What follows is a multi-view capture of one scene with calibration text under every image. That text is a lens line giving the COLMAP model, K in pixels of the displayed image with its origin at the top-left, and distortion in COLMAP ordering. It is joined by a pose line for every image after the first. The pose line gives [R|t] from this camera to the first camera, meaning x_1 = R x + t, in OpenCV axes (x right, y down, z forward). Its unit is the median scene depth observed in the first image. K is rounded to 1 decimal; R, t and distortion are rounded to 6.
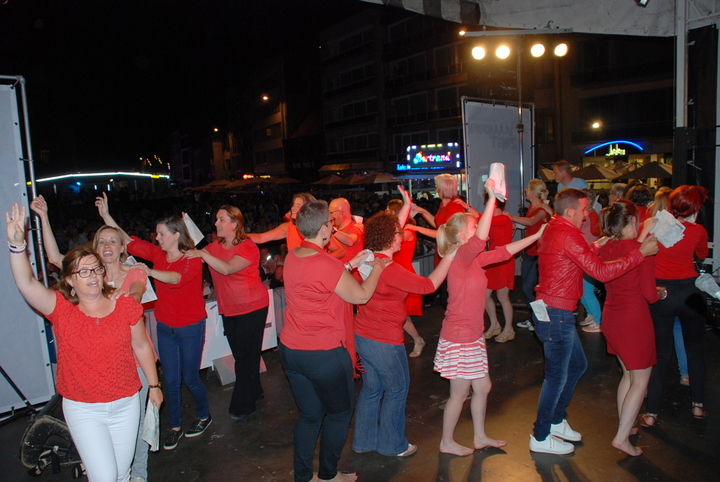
lens RADIAL K [[569.0, 0, 359.2], [0, 569.0, 242.2], [0, 0, 1]] dist [-0.123313, 0.078709]
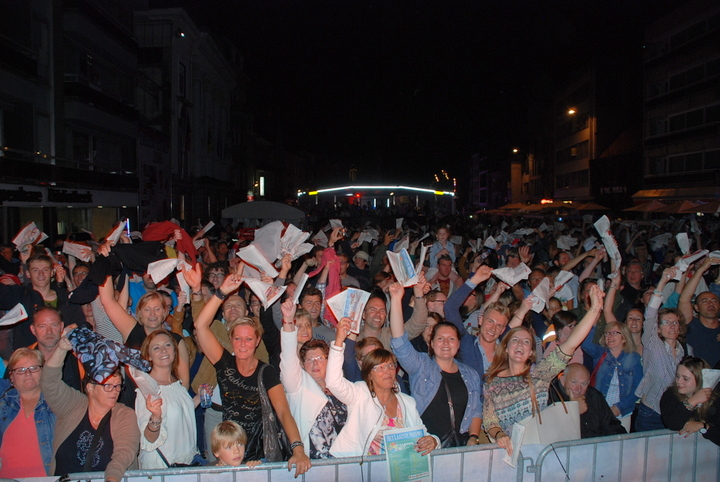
lens RADIAL K [[569.0, 0, 357.4], [0, 569.0, 241.5], [0, 0, 1]] dist [-0.123313, 0.078709]
pose [[0.866211, 0.072573, -0.494379, -0.017465], [-0.096508, 0.995066, -0.023023, -0.004531], [0.490269, 0.067654, 0.868941, 0.128325]]
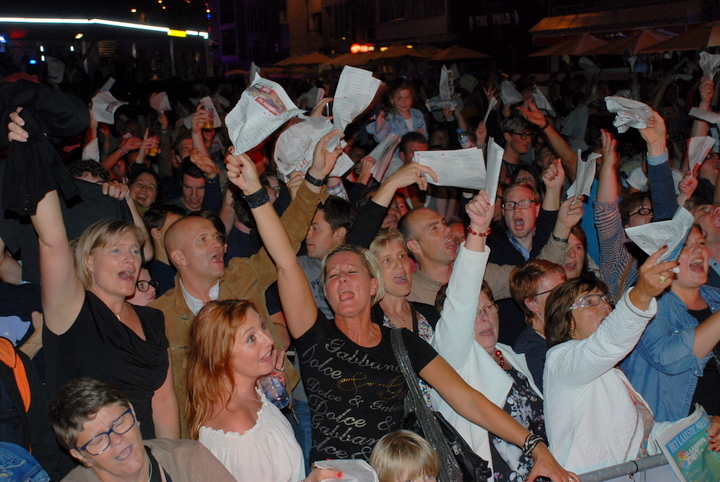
lens RADIAL K [[1119.8, 0, 360.4], [0, 1119.8, 238.2], [0, 0, 1]] dist [0.300939, 0.000000]
pose [[0.984754, 0.036217, -0.170138, -0.053658], [-0.029264, 0.998638, 0.043201, 0.002208], [0.171471, -0.037564, 0.984473, 0.111758]]
